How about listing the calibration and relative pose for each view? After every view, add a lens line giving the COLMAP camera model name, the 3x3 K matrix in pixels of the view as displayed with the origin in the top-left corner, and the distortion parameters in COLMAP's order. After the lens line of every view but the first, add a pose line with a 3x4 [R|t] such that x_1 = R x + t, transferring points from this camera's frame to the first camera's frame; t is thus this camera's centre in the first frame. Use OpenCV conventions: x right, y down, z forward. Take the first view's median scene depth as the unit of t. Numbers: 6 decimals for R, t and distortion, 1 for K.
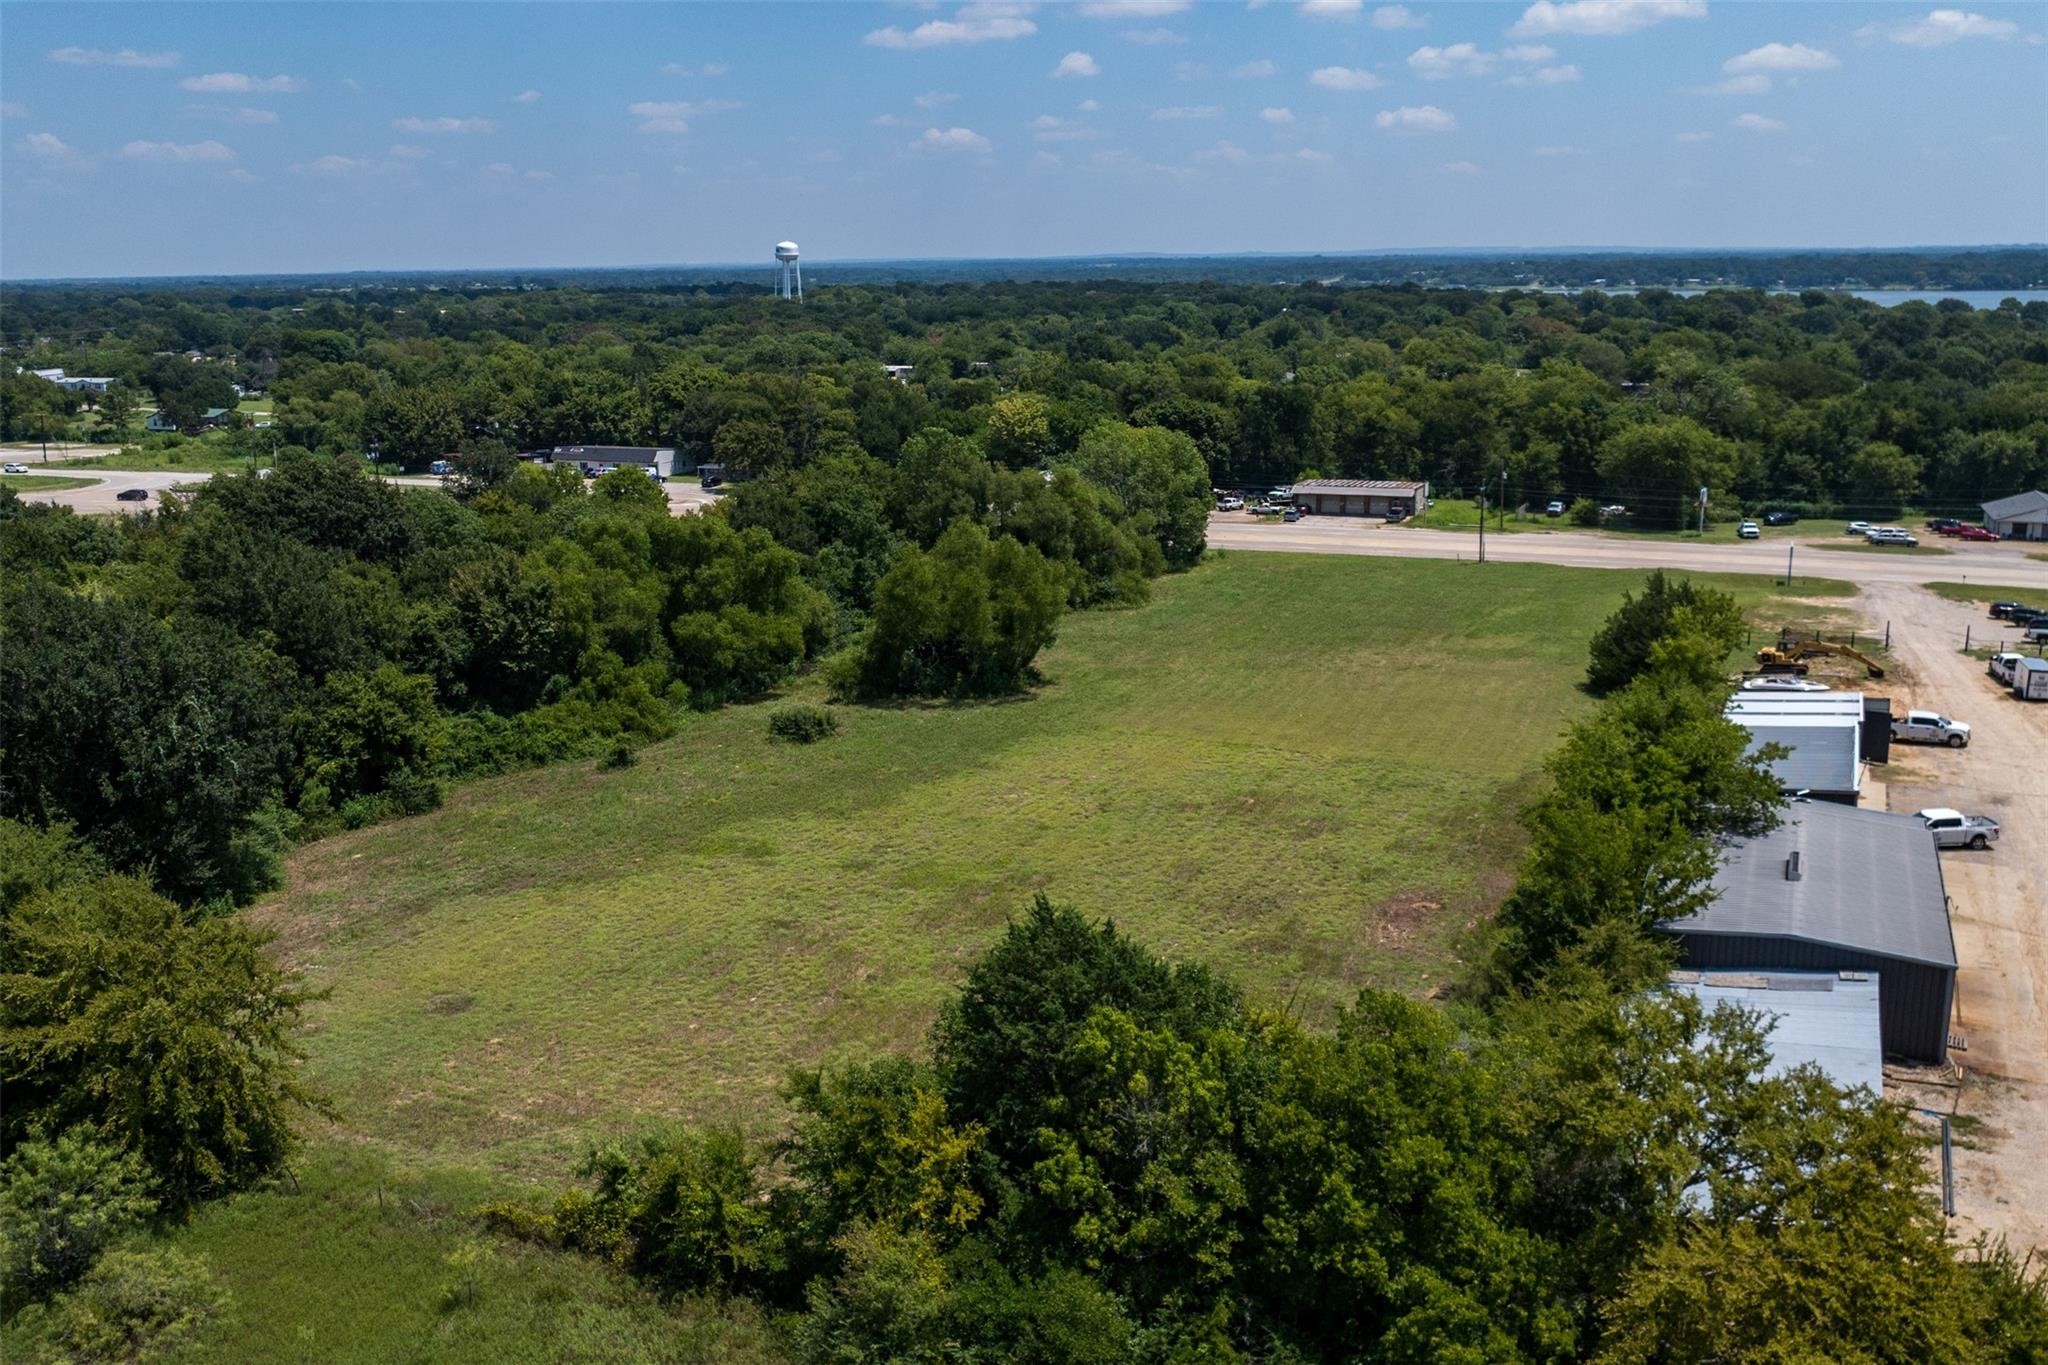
lens RADIAL K [[1759.8, 0, 1024.0], [0, 1759.8, 682.5], [0, 0, 1]] dist [-0.039252, -0.000597]
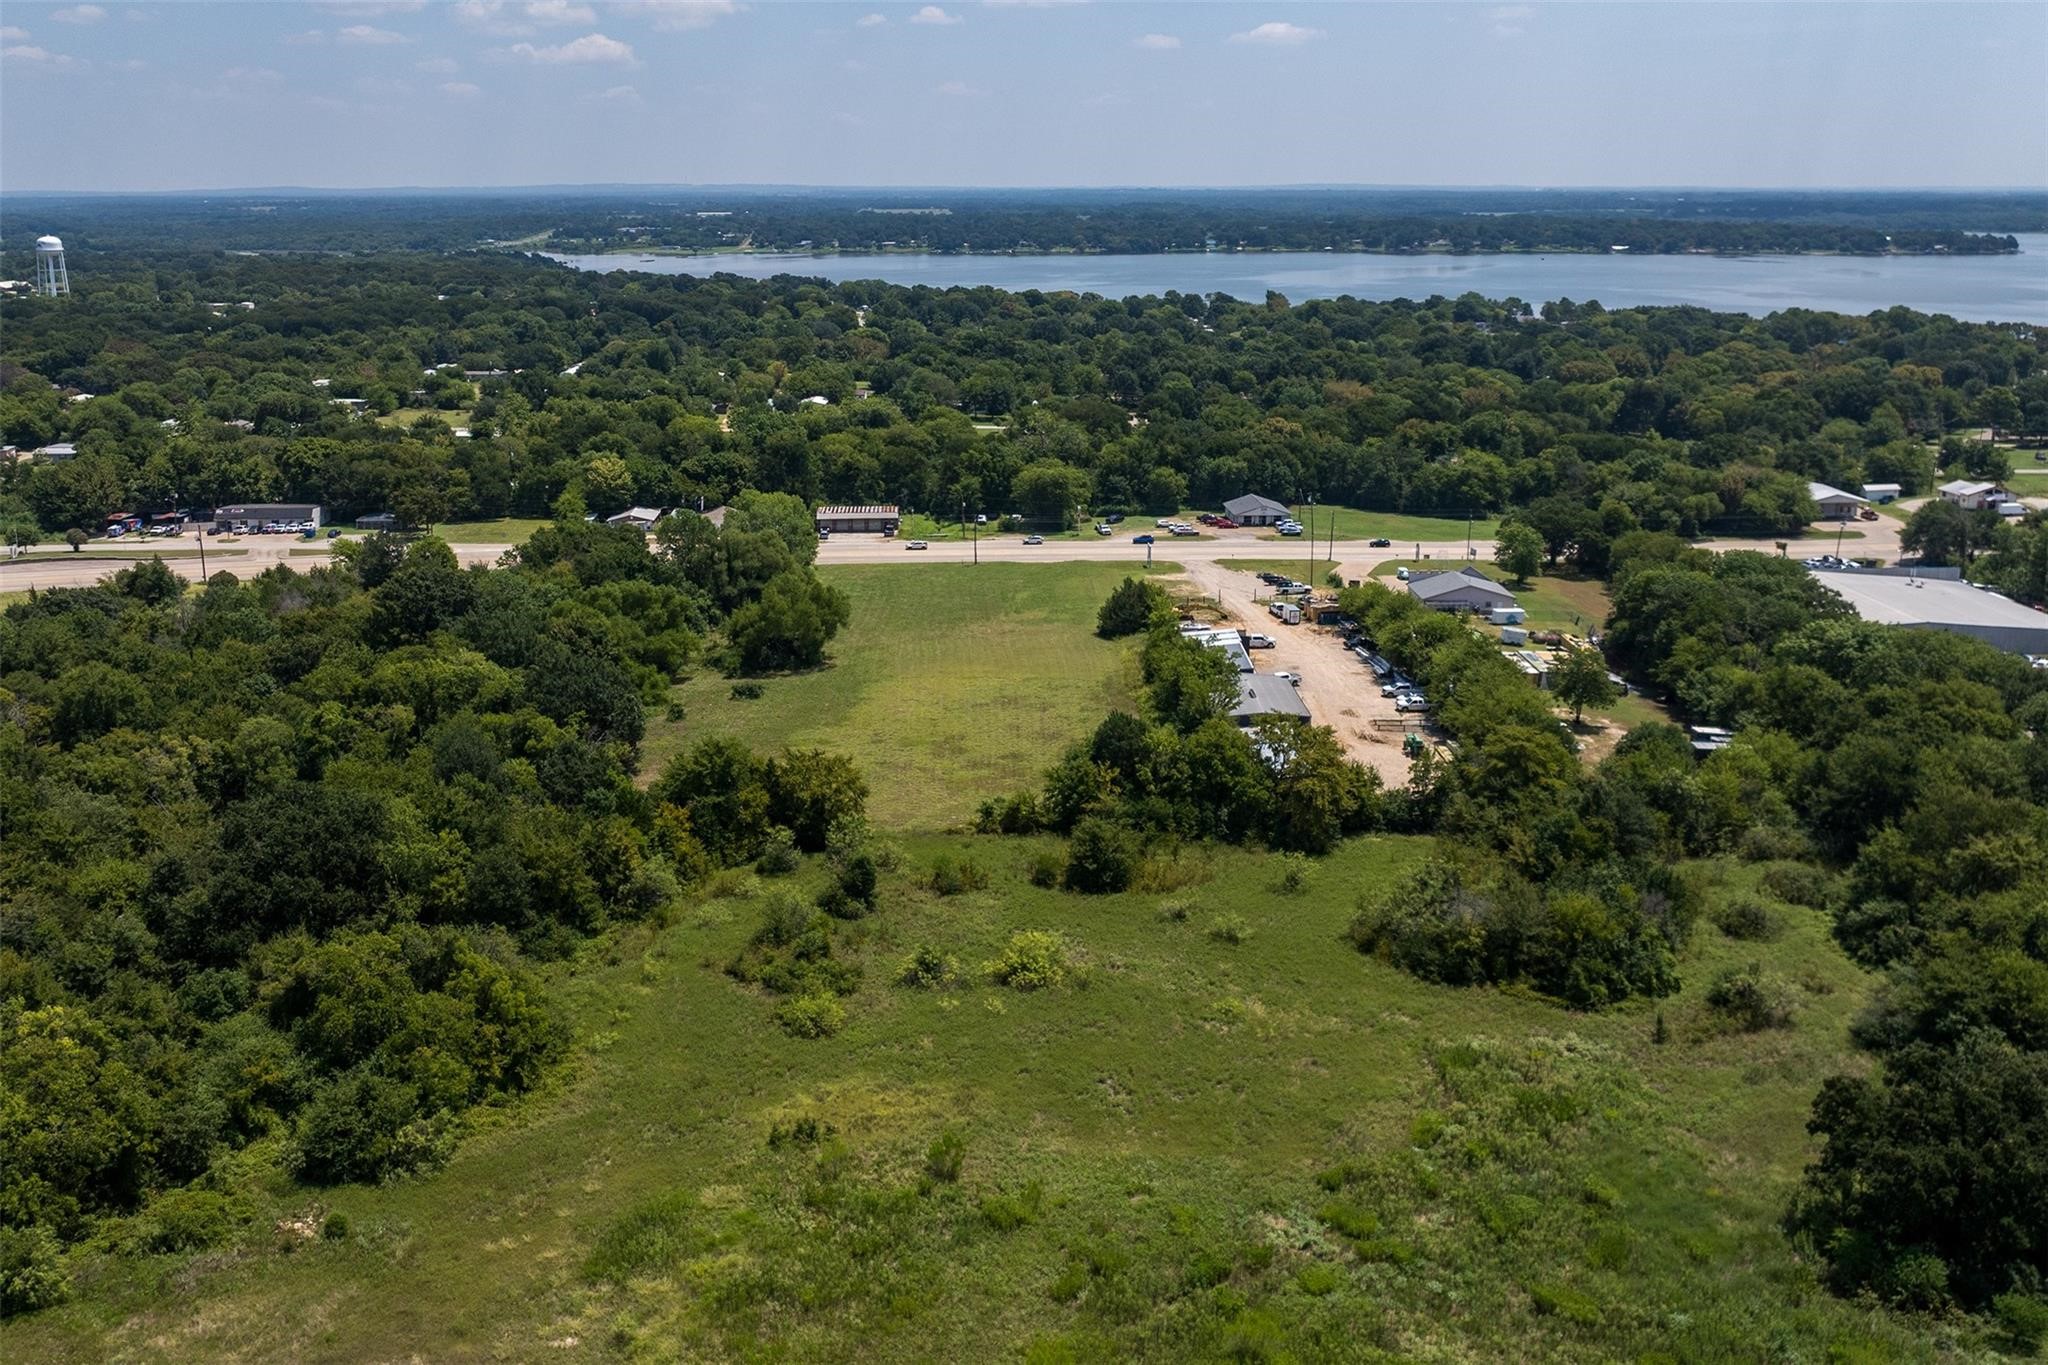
lens RADIAL K [[1759.8, 0, 1024.0], [0, 1759.8, 682.5], [0, 0, 1]] dist [-0.039252, -0.000597]
pose [[0.904503, -0.096346, 0.415442, -0.330536], [0.085049, 0.995330, 0.045660, -0.023236], [-0.417901, -0.005967, 0.908473, -0.443658]]
